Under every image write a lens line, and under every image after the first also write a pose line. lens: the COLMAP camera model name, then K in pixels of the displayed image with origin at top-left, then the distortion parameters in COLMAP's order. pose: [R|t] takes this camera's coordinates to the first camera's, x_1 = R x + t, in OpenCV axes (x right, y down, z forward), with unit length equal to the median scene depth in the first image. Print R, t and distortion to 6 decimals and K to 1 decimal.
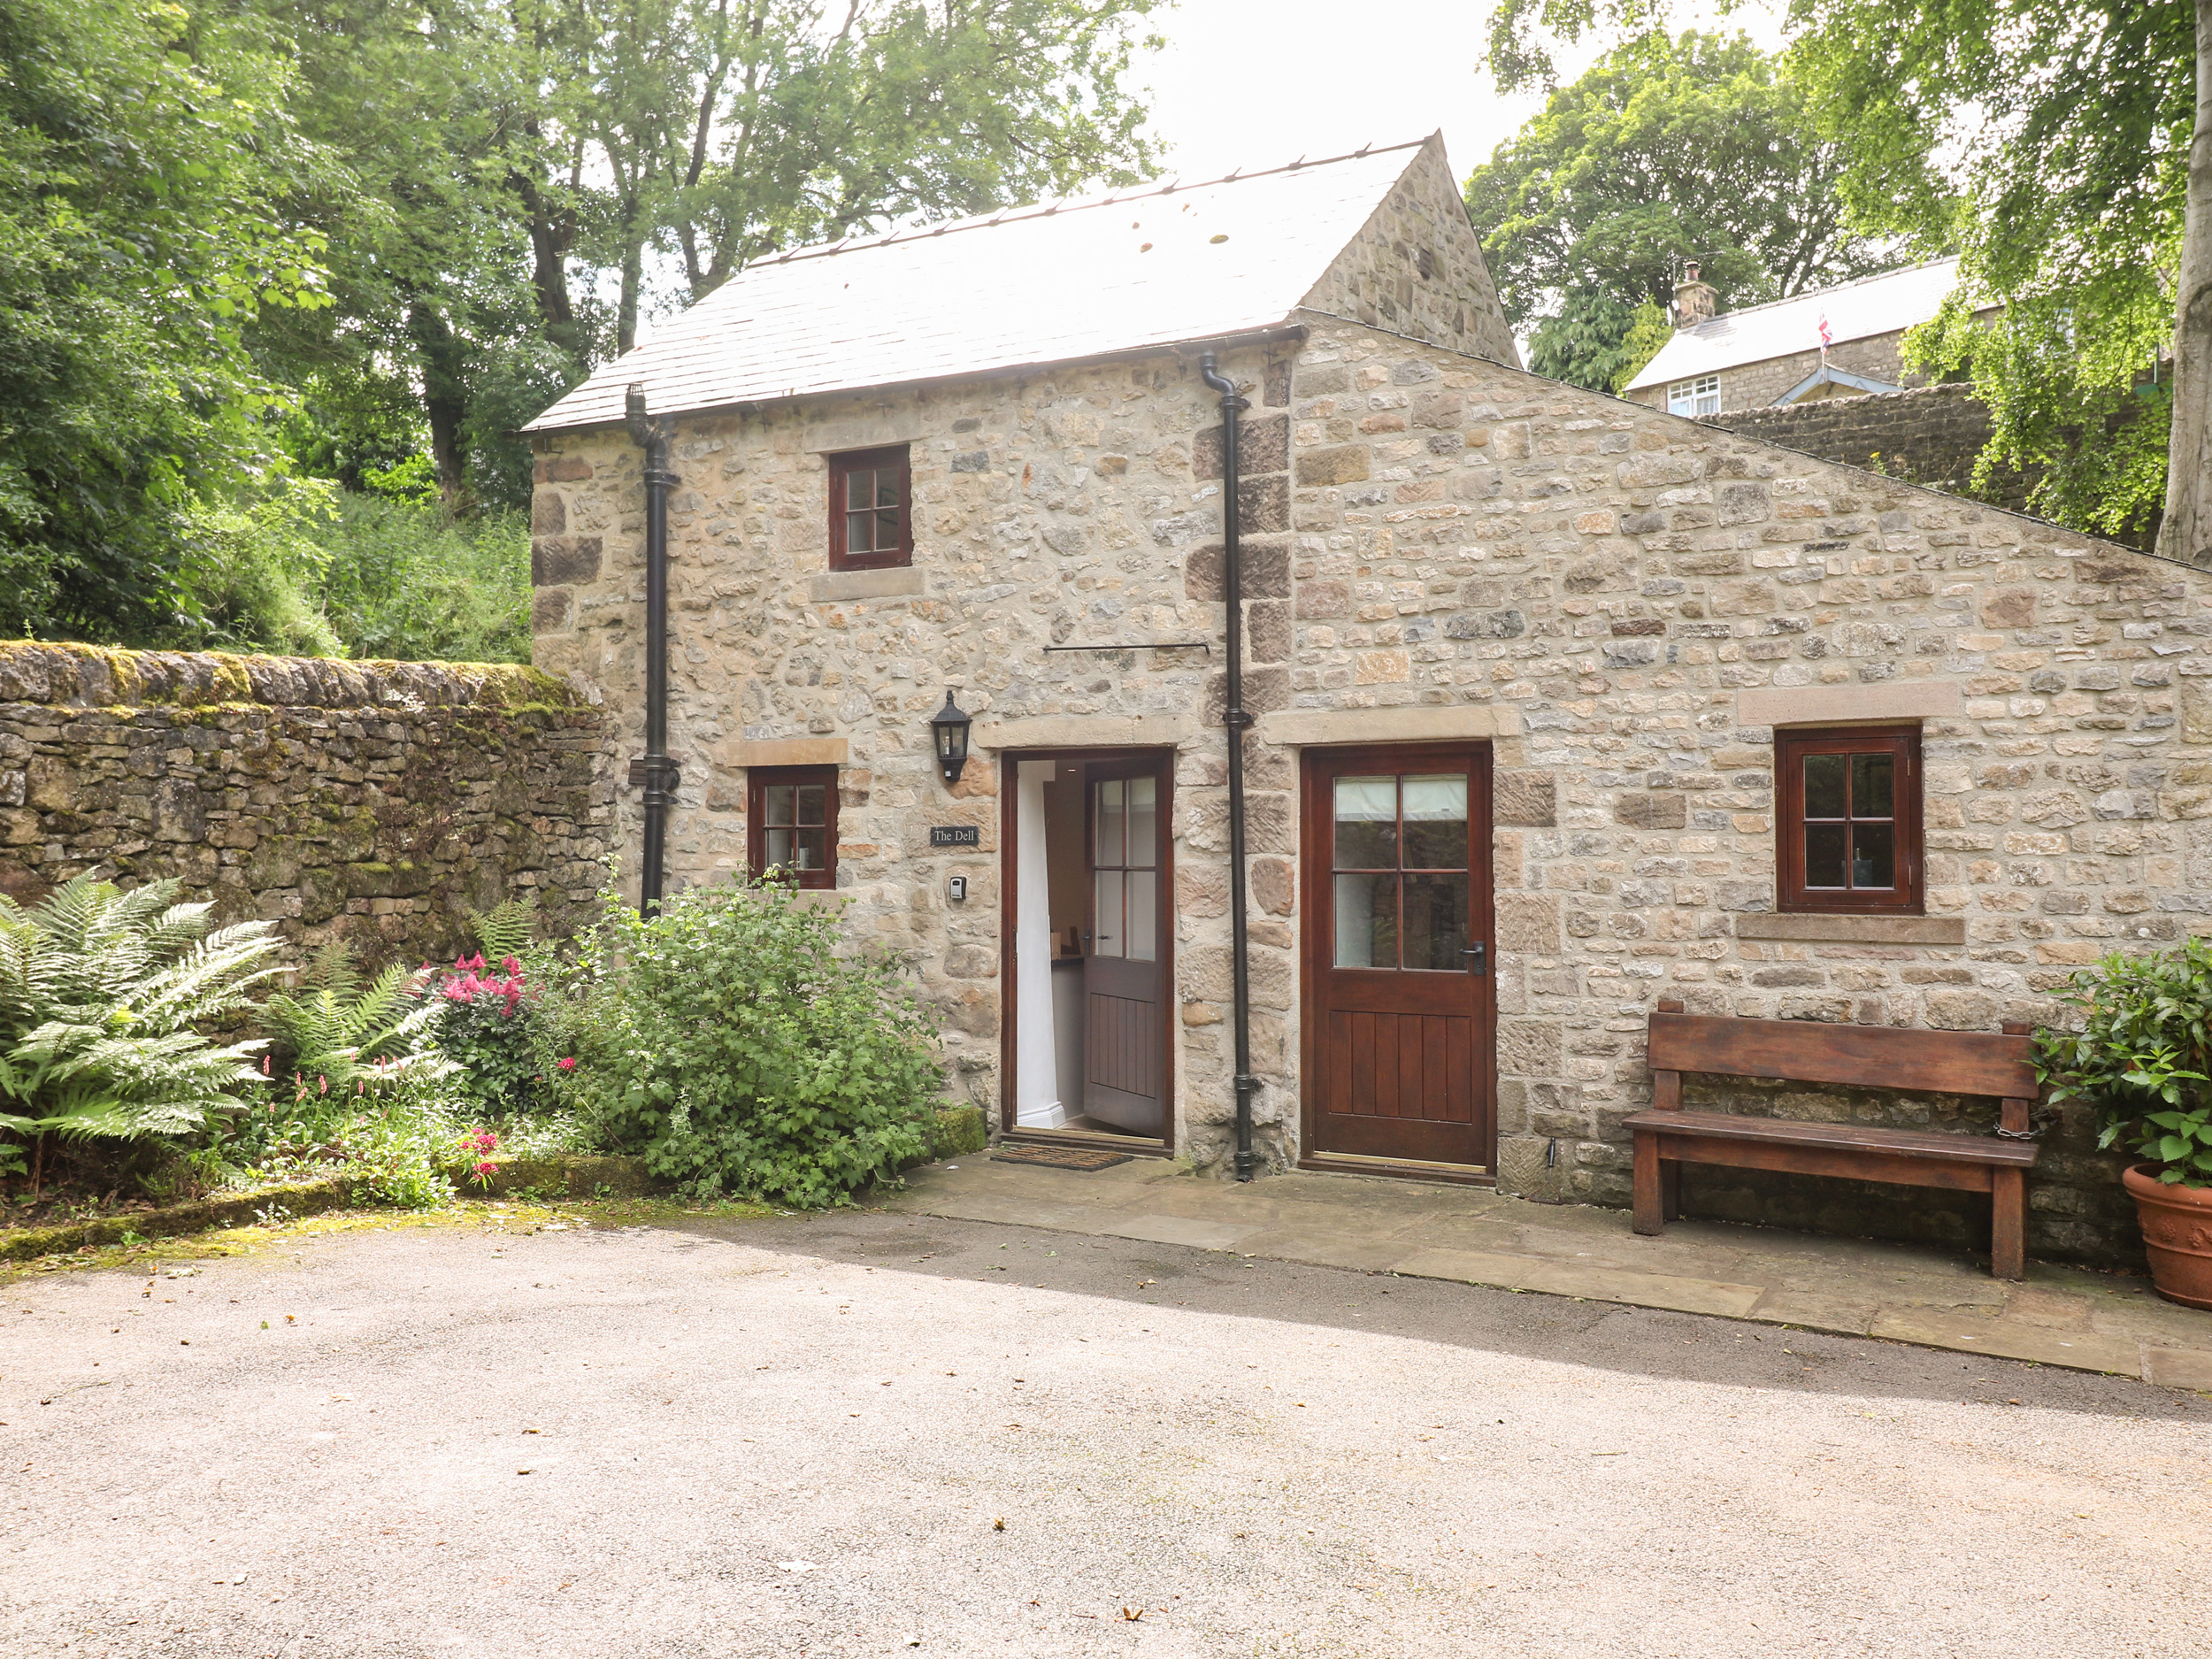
lens RADIAL K [[1763.7, 0, 1108.0], [0, 1763.7, 805.7], [0, 0, 1]] dist [0.004019, -0.011486]
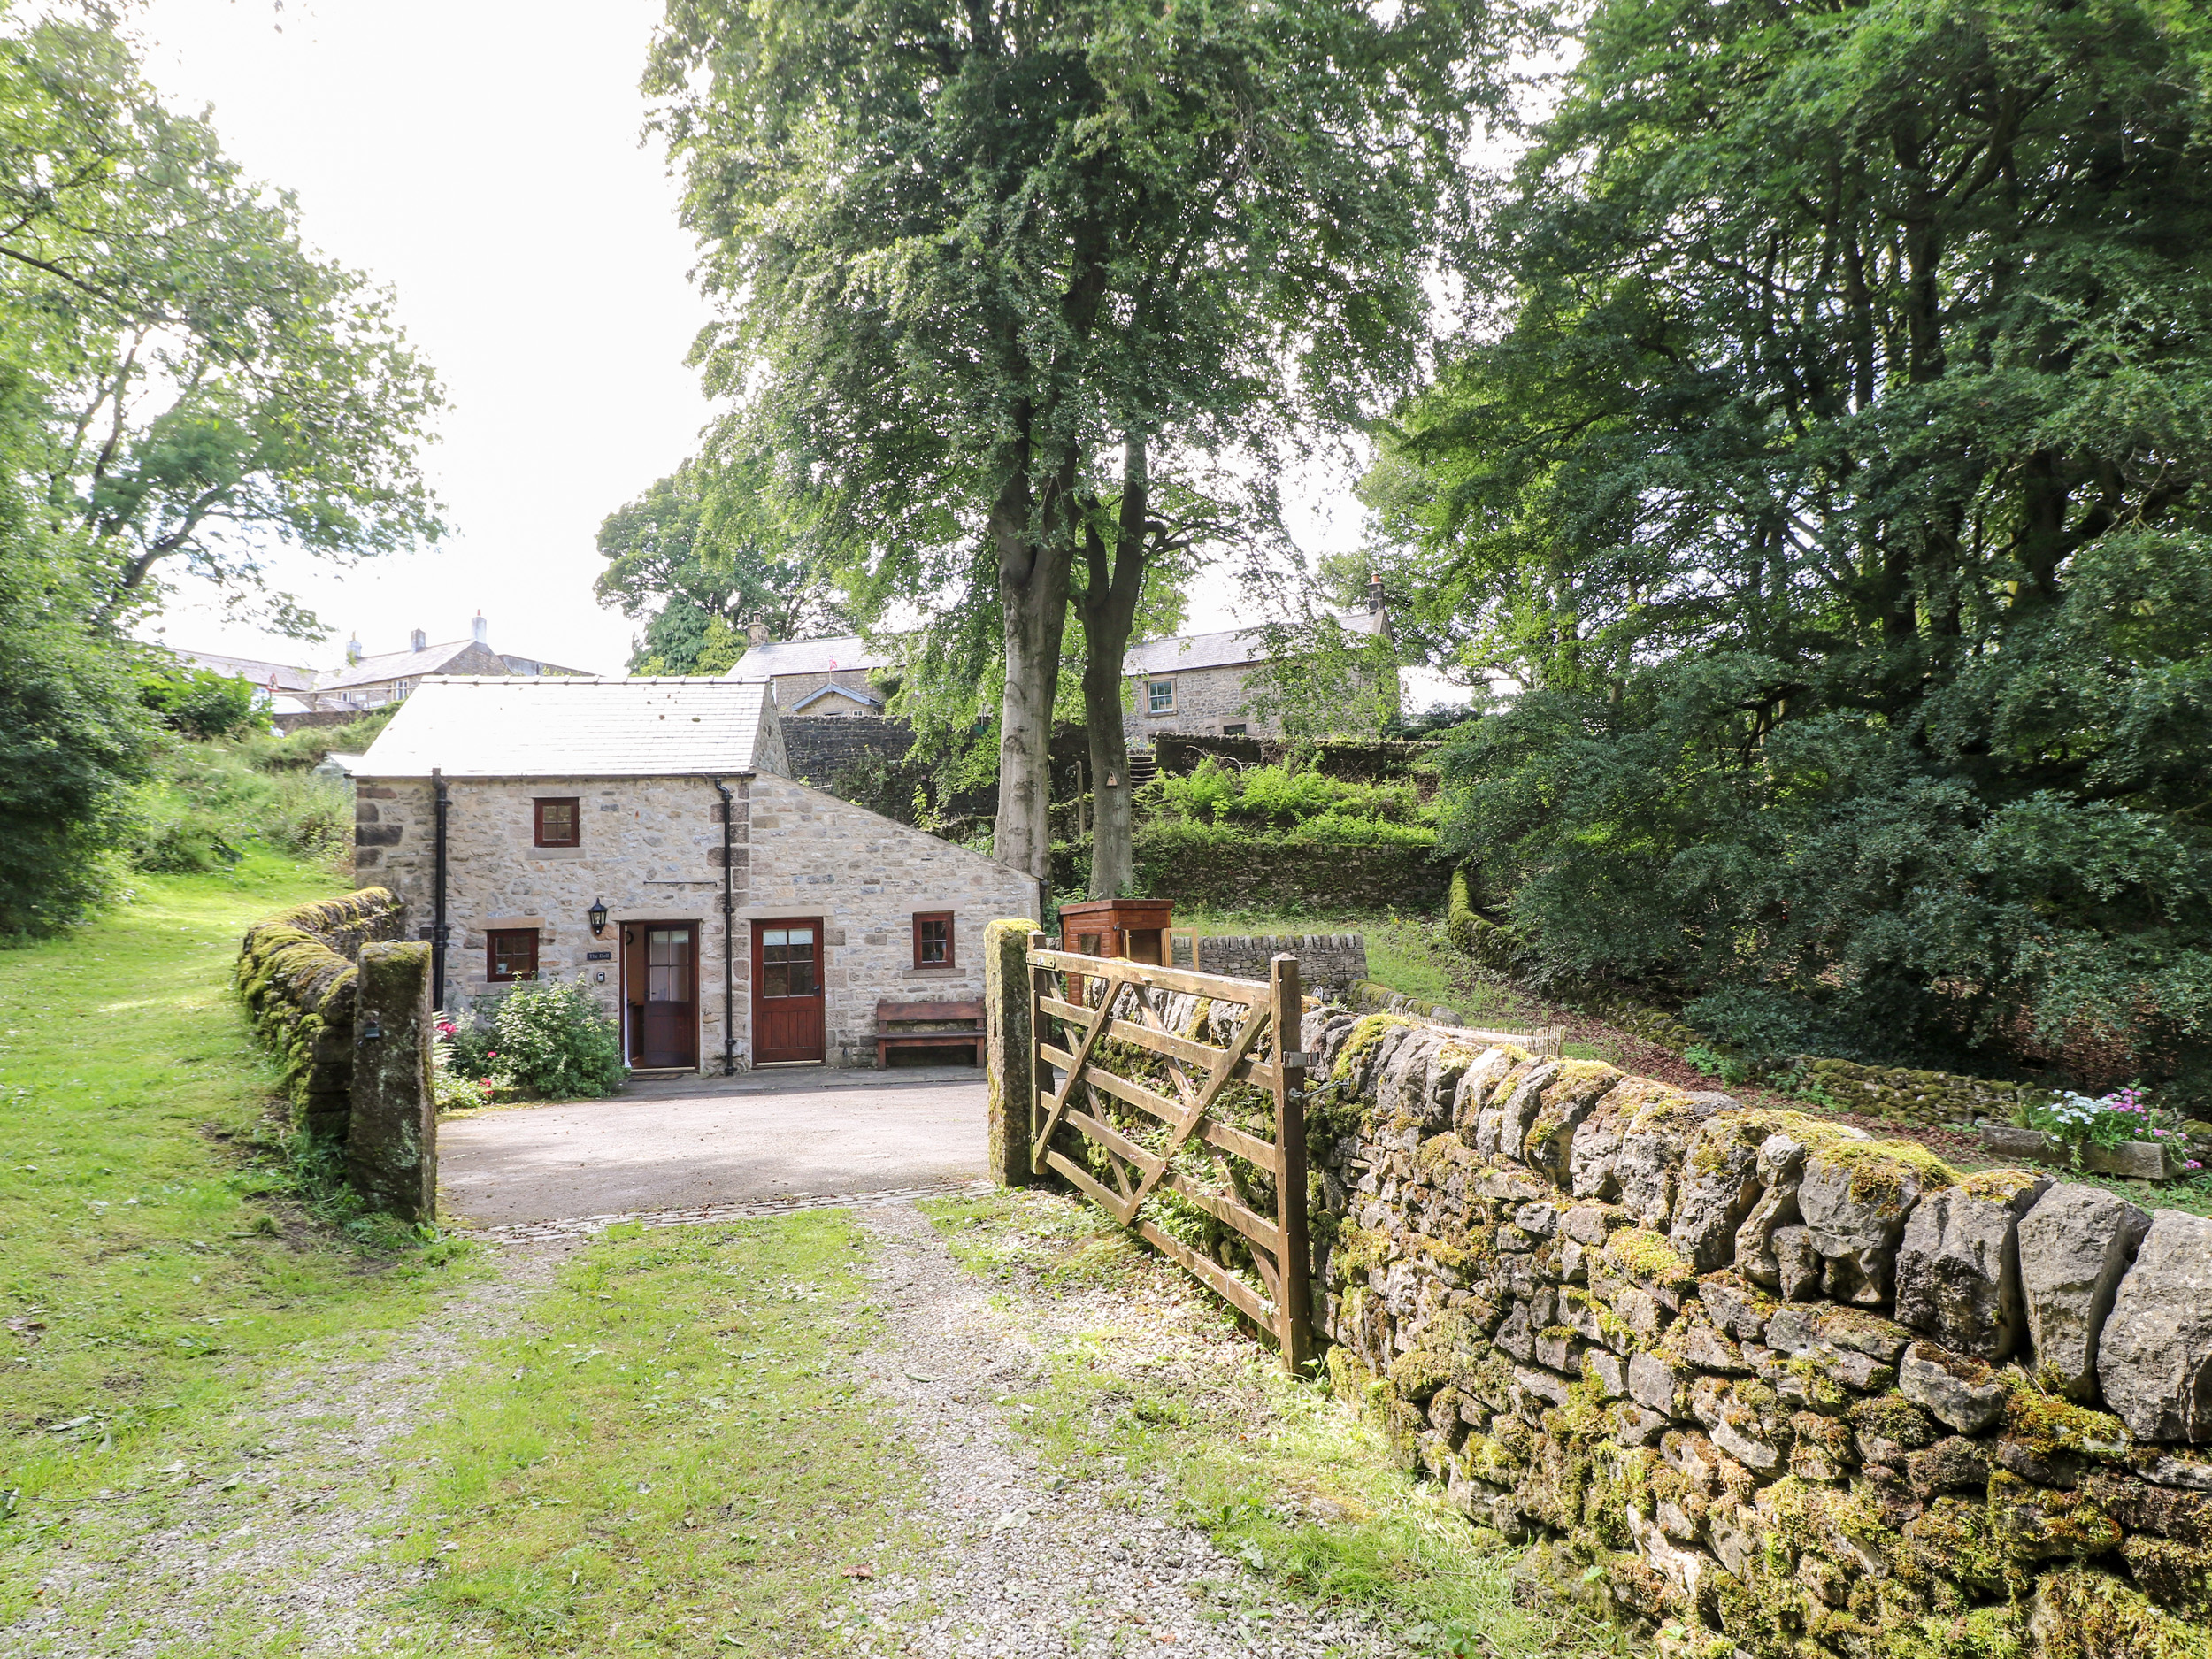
lens RADIAL K [[1171.1, 0, 1103.1], [0, 1171.1, 817.8], [0, 0, 1]] dist [-0.001953, -0.011276]
pose [[0.790823, 0.022888, 0.611616, -0.589135], [0.015204, 0.998258, -0.057015, -0.079234], [-0.611856, 0.054388, 0.789097, -0.822300]]
